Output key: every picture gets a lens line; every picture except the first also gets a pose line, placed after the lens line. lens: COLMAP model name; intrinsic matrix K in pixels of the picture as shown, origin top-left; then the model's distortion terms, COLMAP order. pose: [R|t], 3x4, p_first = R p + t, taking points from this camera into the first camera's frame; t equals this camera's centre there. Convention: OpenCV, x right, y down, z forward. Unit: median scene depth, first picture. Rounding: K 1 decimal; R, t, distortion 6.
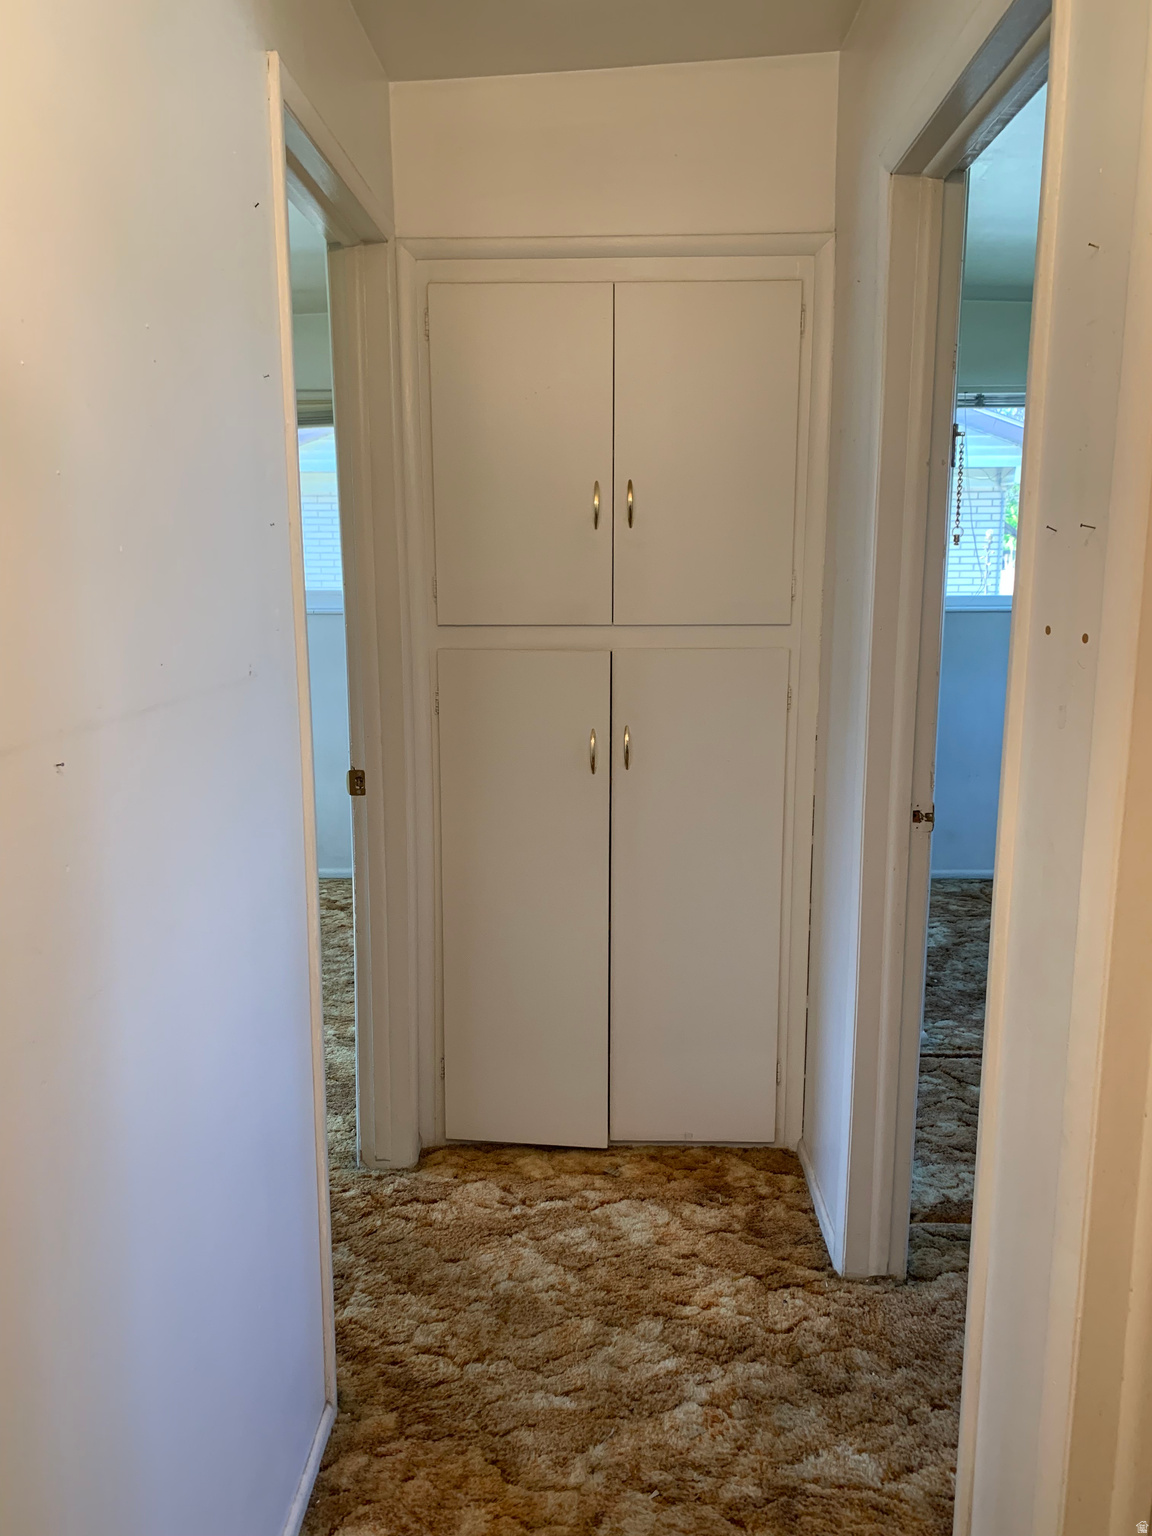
lens RADIAL K [[1157.0, 0, 576.0], [0, 1157.0, 768.0], [0, 0, 1]] dist [0.043831, -0.043969]
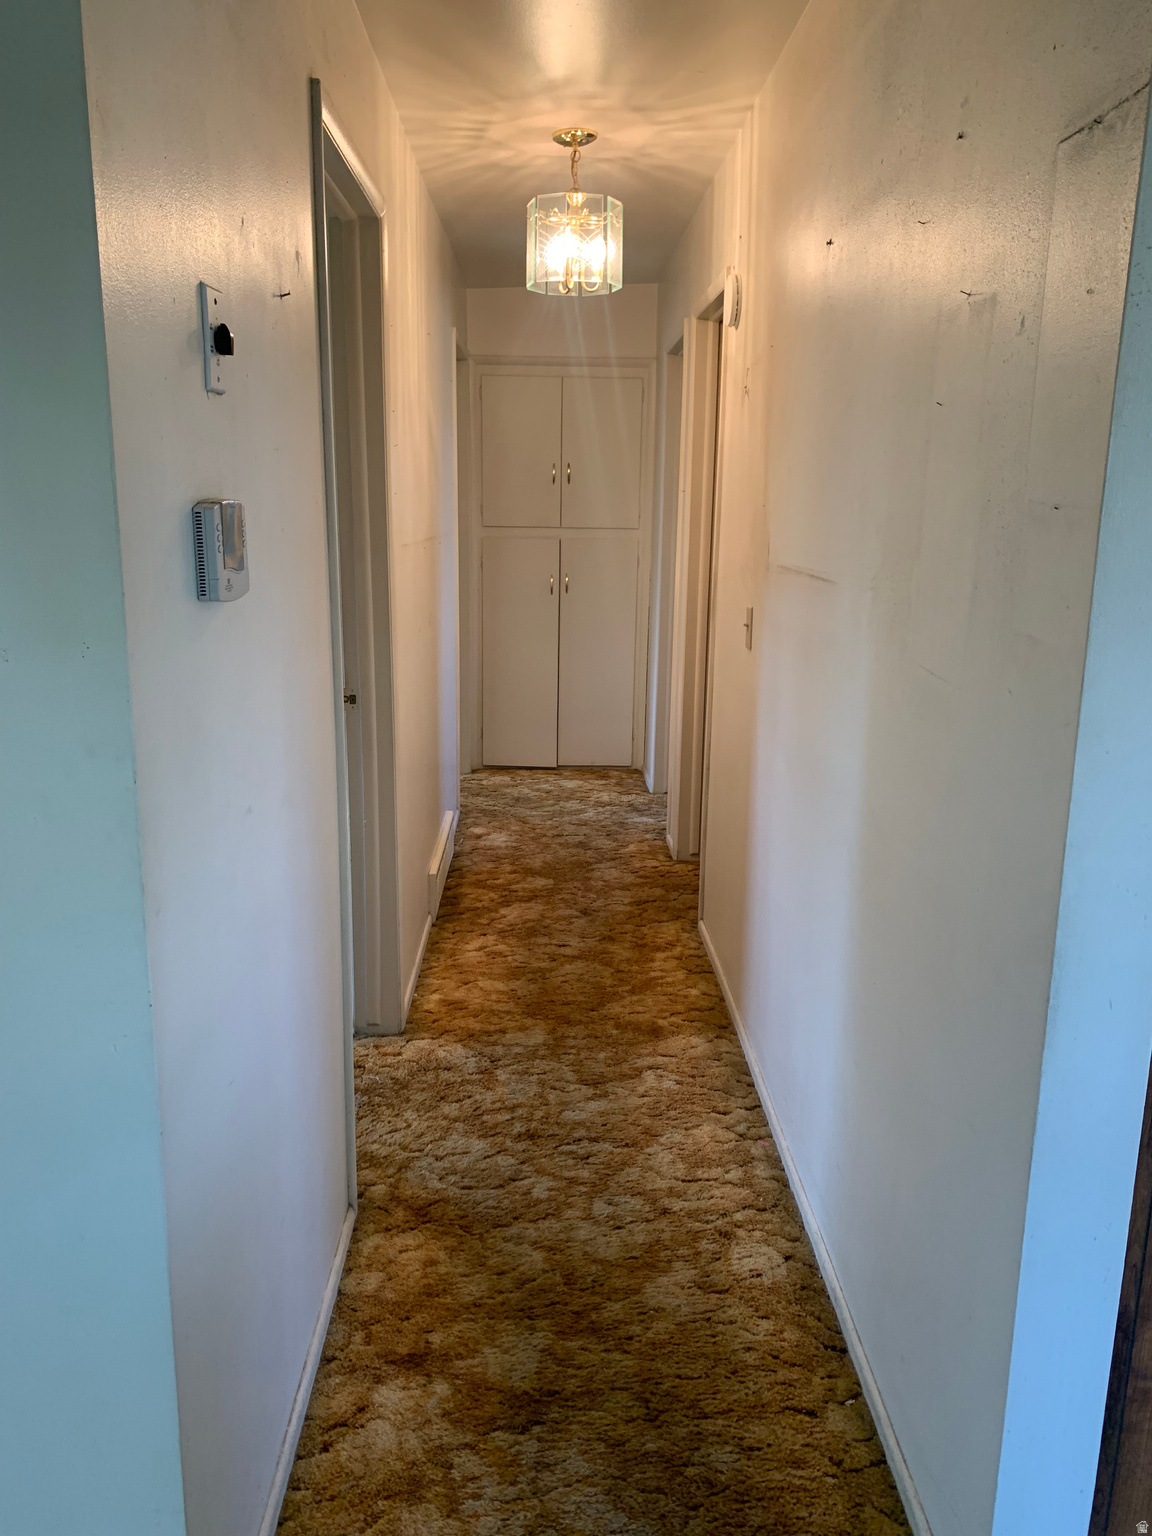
lens RADIAL K [[1157.0, 0, 576.0], [0, 1157.0, 768.0], [0, 0, 1]] dist [0.043831, -0.043969]
pose [[0.998150, 0.003463, 0.060707, -0.075042], [-0.006431, 0.998790, 0.048755, 0.235365], [-0.060465, -0.049055, 0.996964, -1.287579]]
